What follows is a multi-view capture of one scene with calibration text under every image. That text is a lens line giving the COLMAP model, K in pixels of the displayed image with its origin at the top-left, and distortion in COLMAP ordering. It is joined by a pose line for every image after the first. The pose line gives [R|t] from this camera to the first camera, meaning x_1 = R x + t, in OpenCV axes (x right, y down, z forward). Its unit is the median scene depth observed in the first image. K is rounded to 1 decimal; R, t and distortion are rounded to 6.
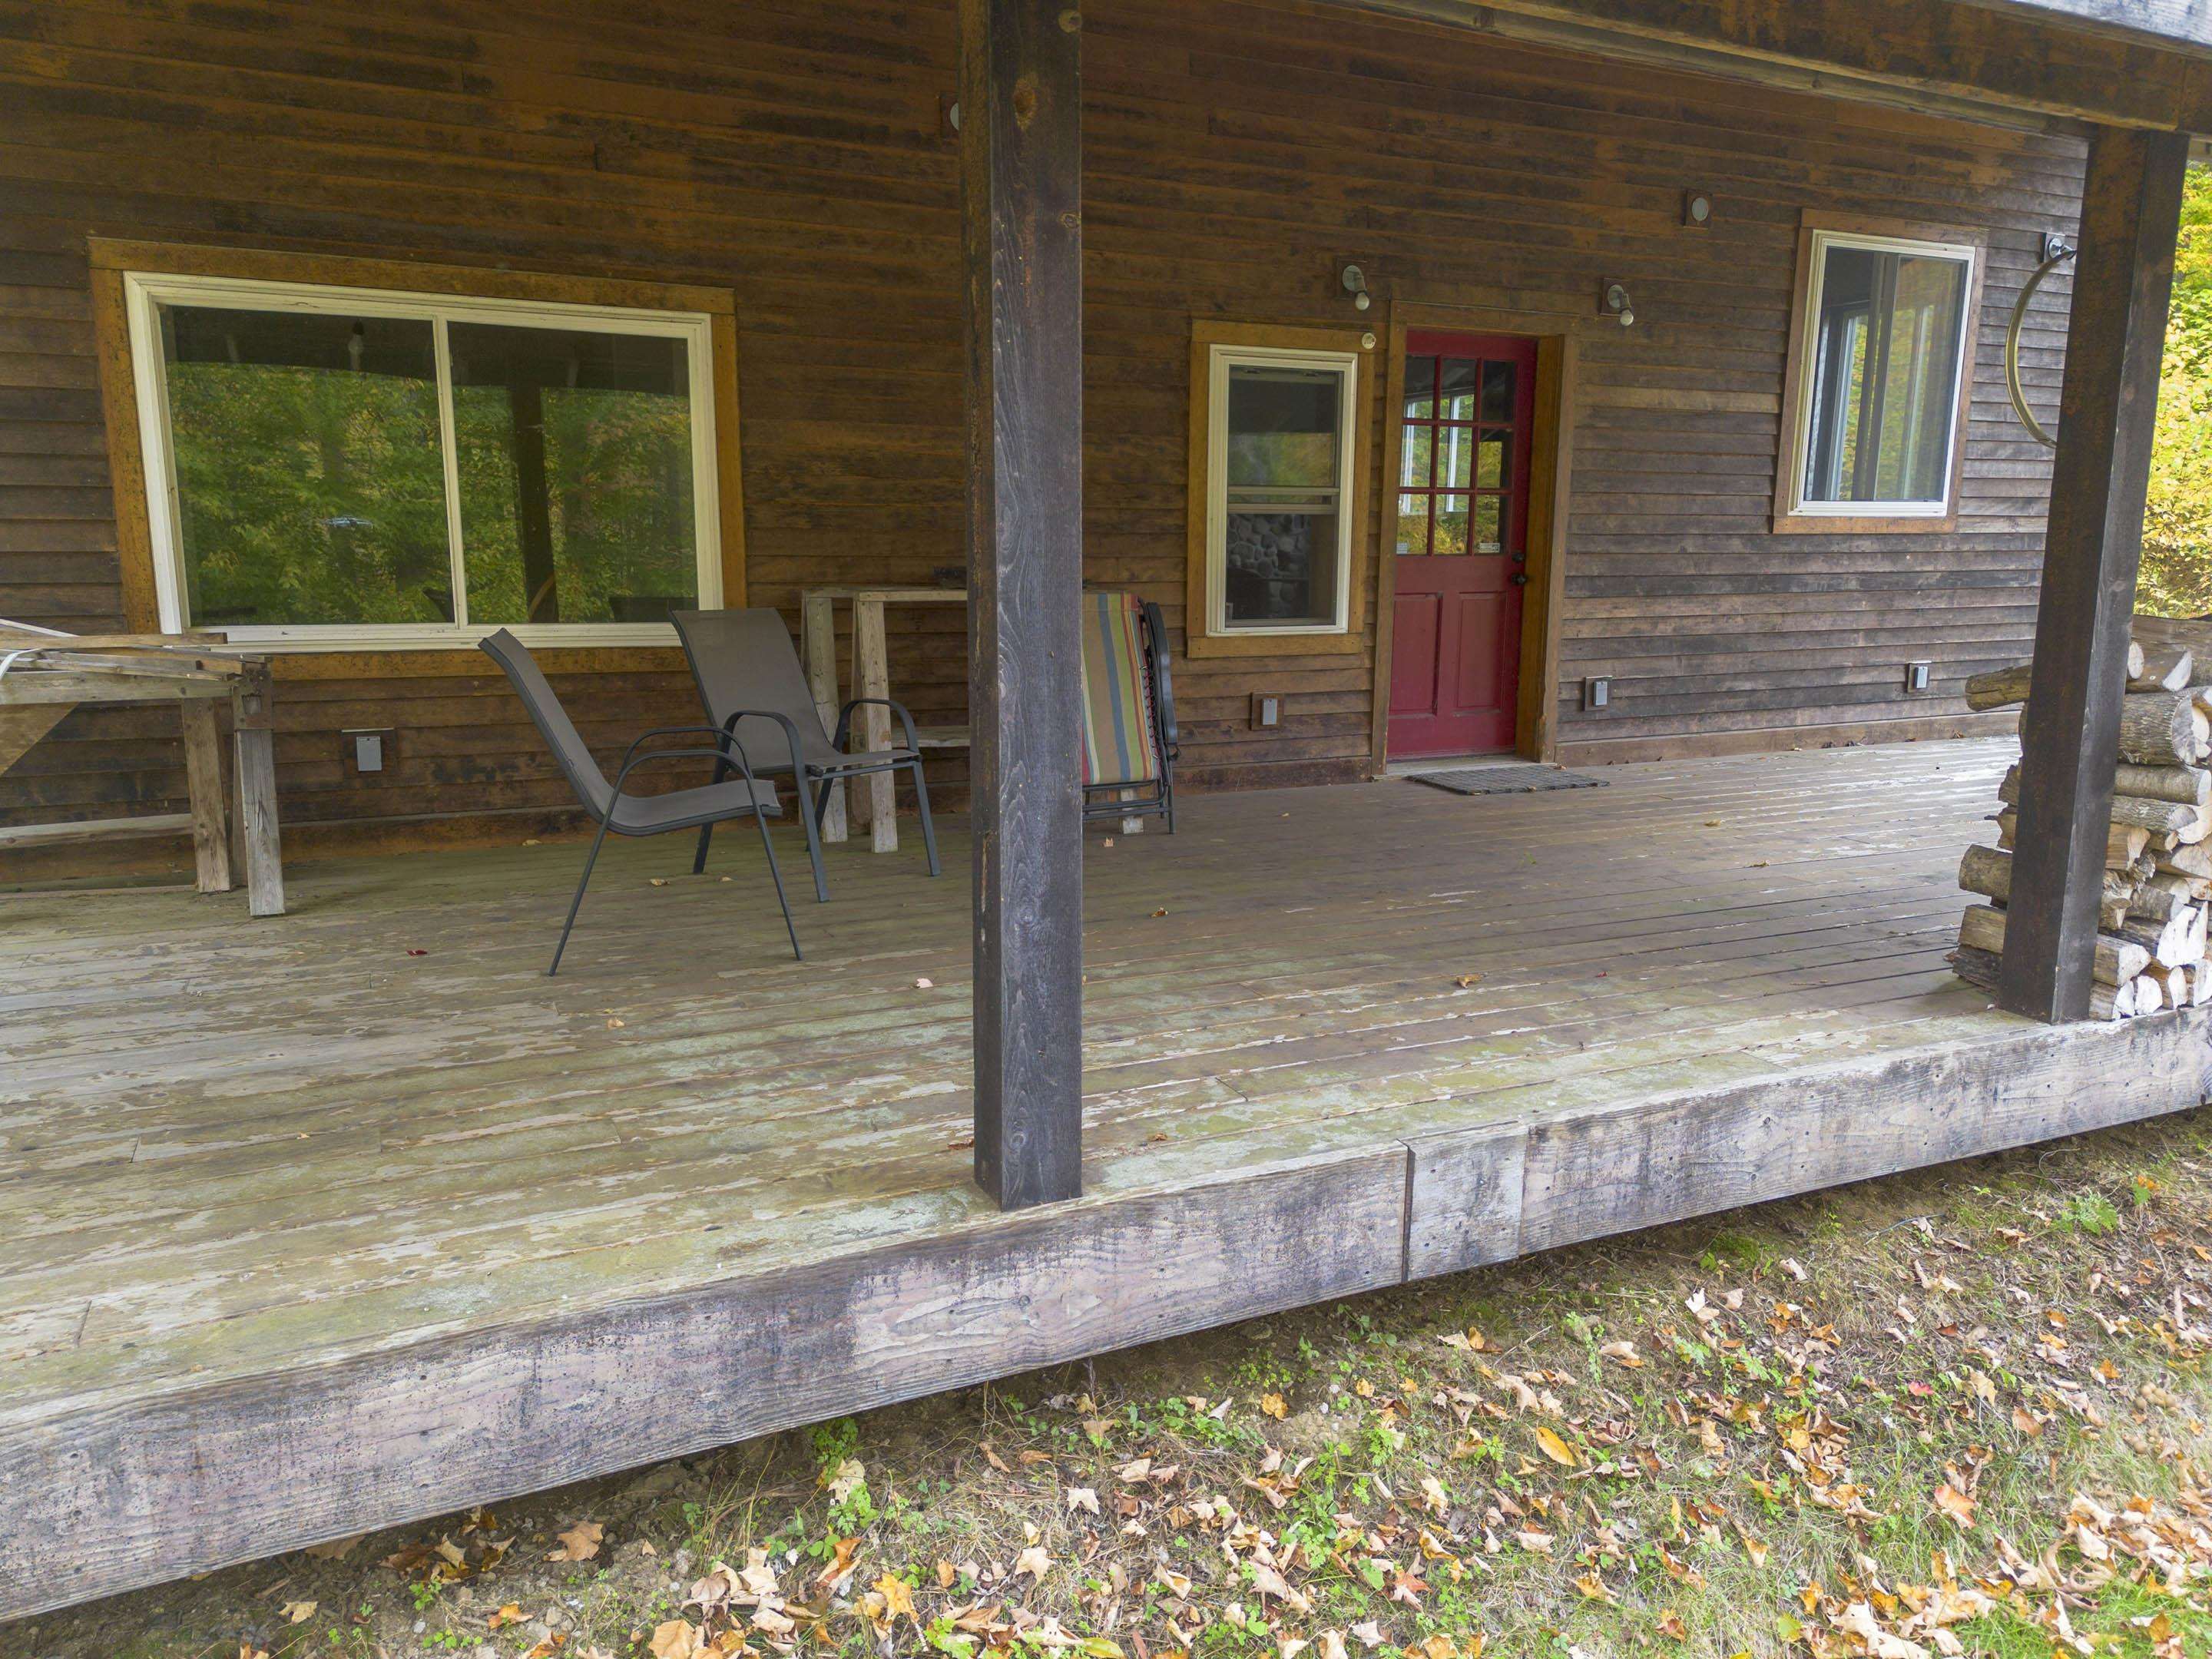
lens RADIAL K [[1551.7, 0, 1100.4], [0, 1551.7, 836.1], [0, 0, 1]] dist [0.071716, -0.057433]
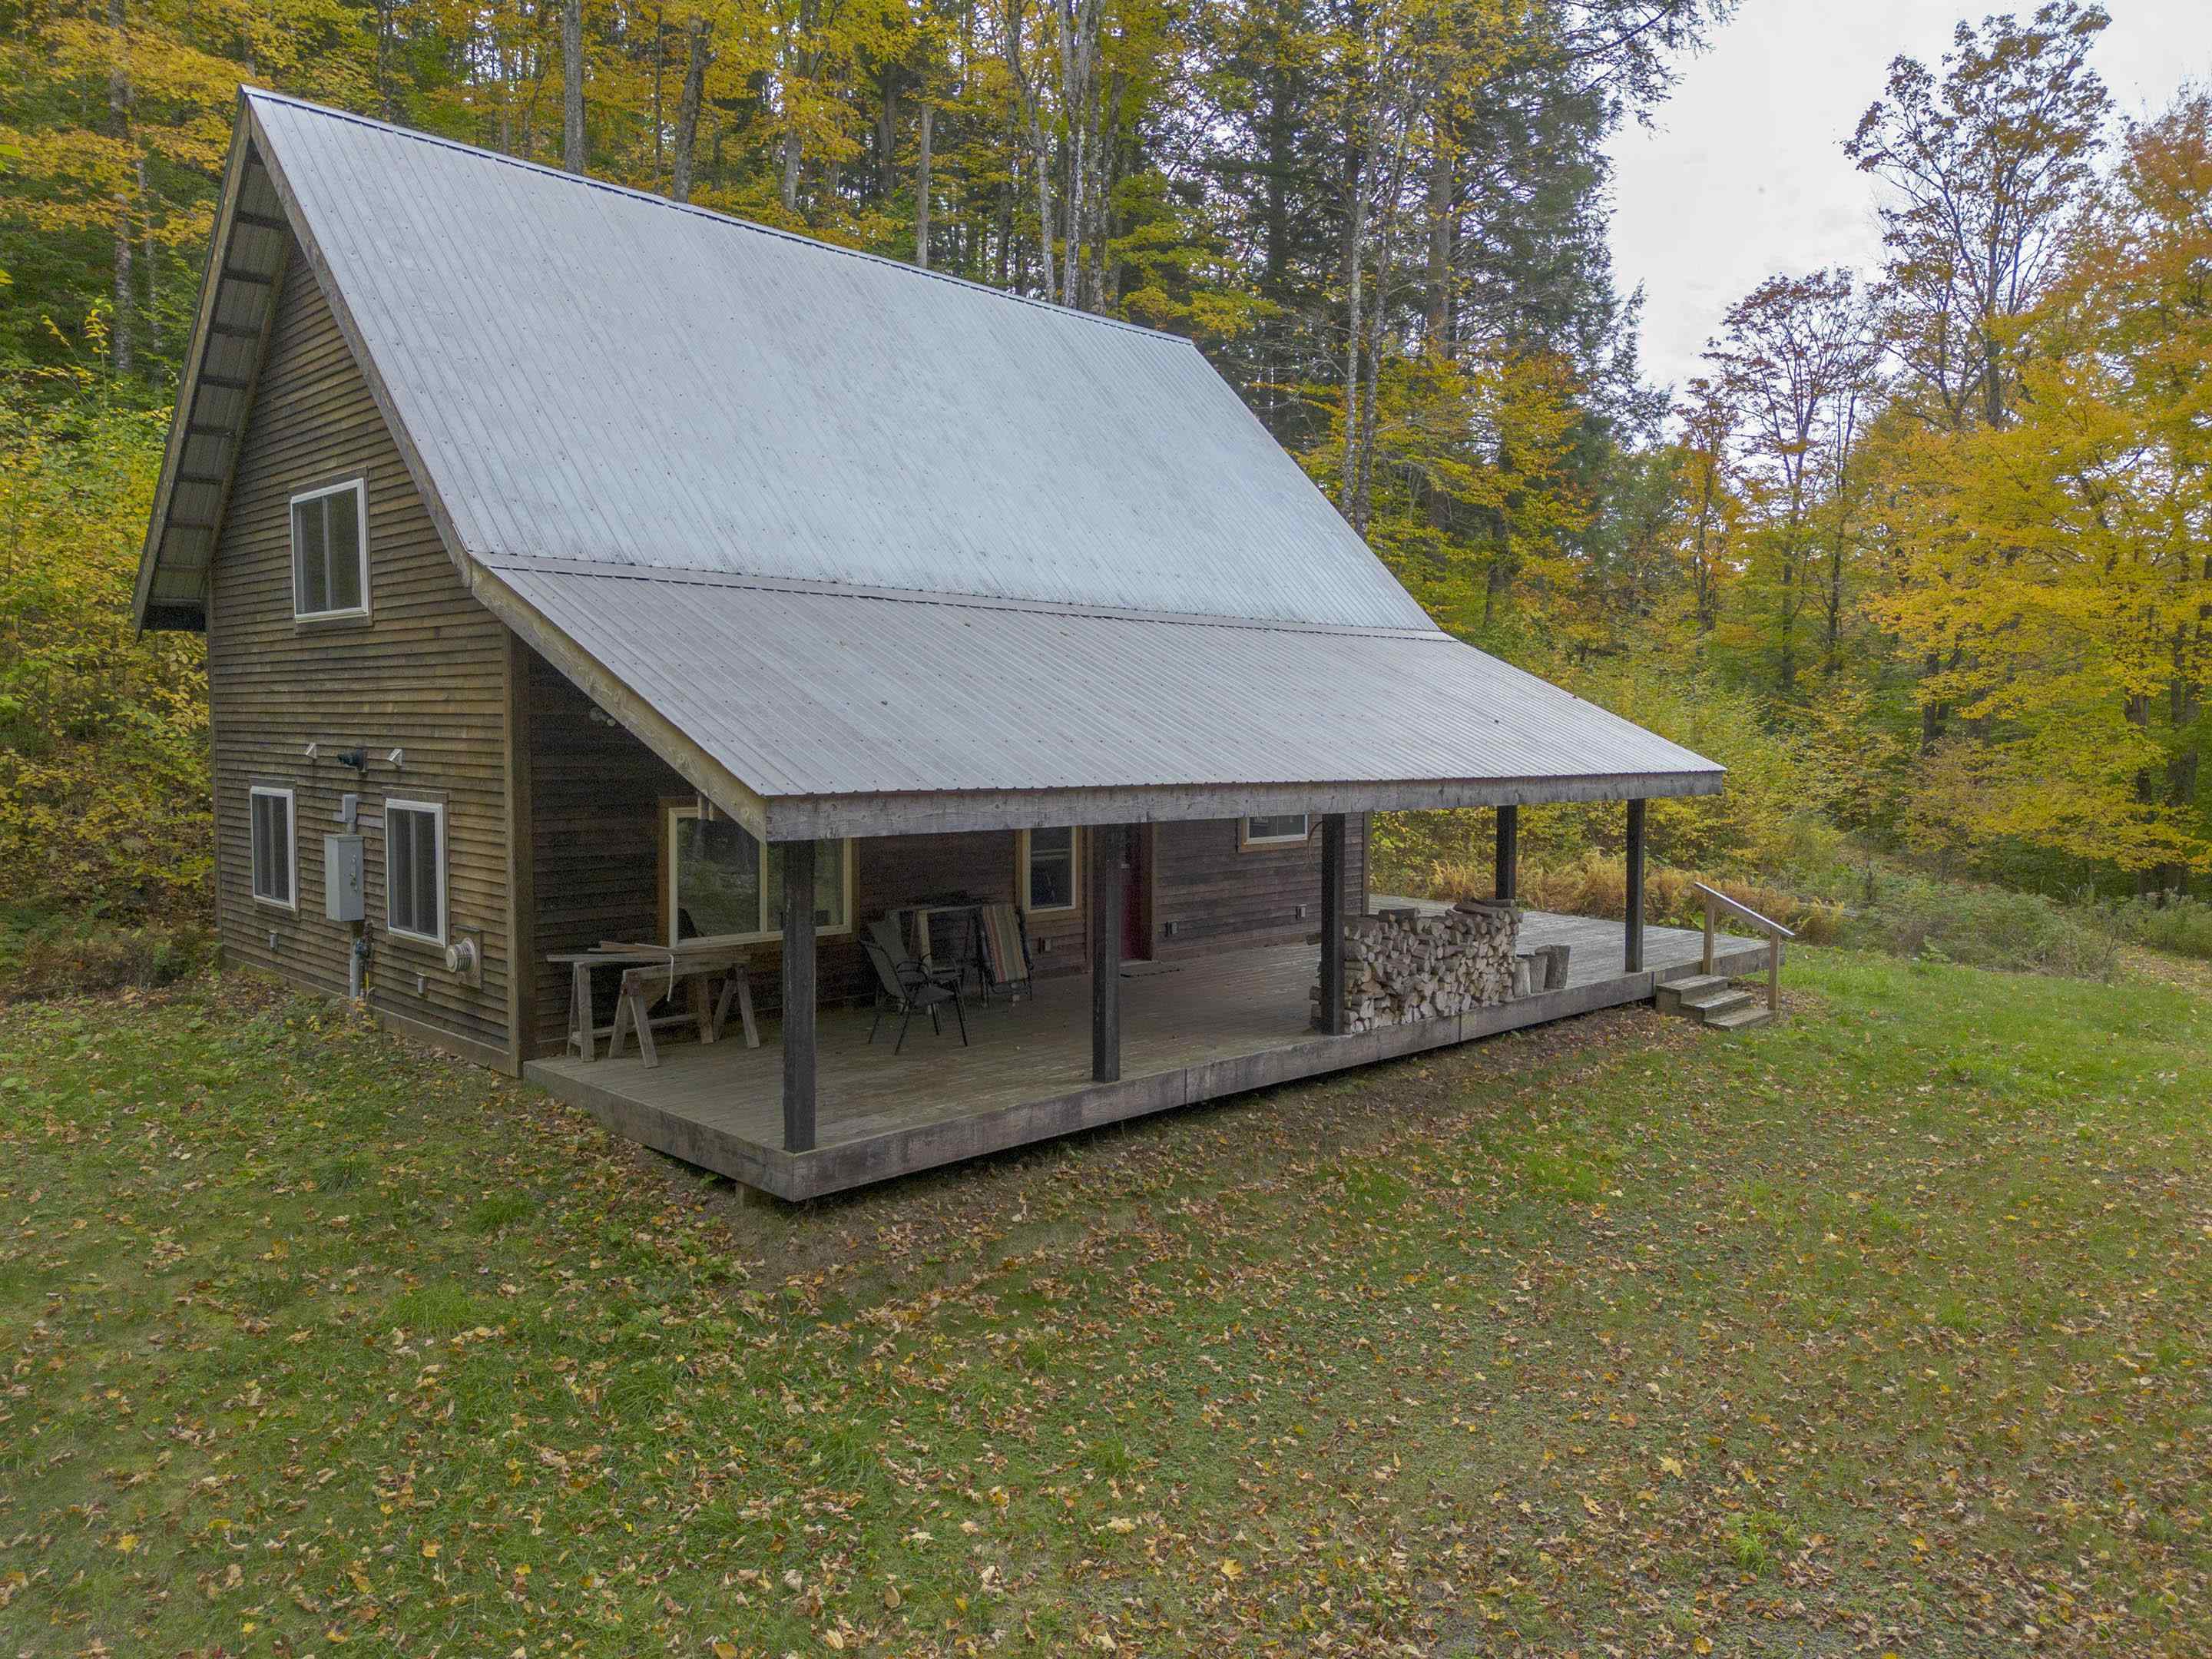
lens RADIAL K [[1551.7, 0, 1104.0], [0, 1551.7, 824.8], [0, 0, 1]] dist [0.071716, -0.057433]
pose [[0.943556, -0.019206, 0.330657, -1.018758], [0.060309, 0.991591, -0.114501, 0.019301], [-0.325677, 0.127979, 0.936779, -2.140977]]
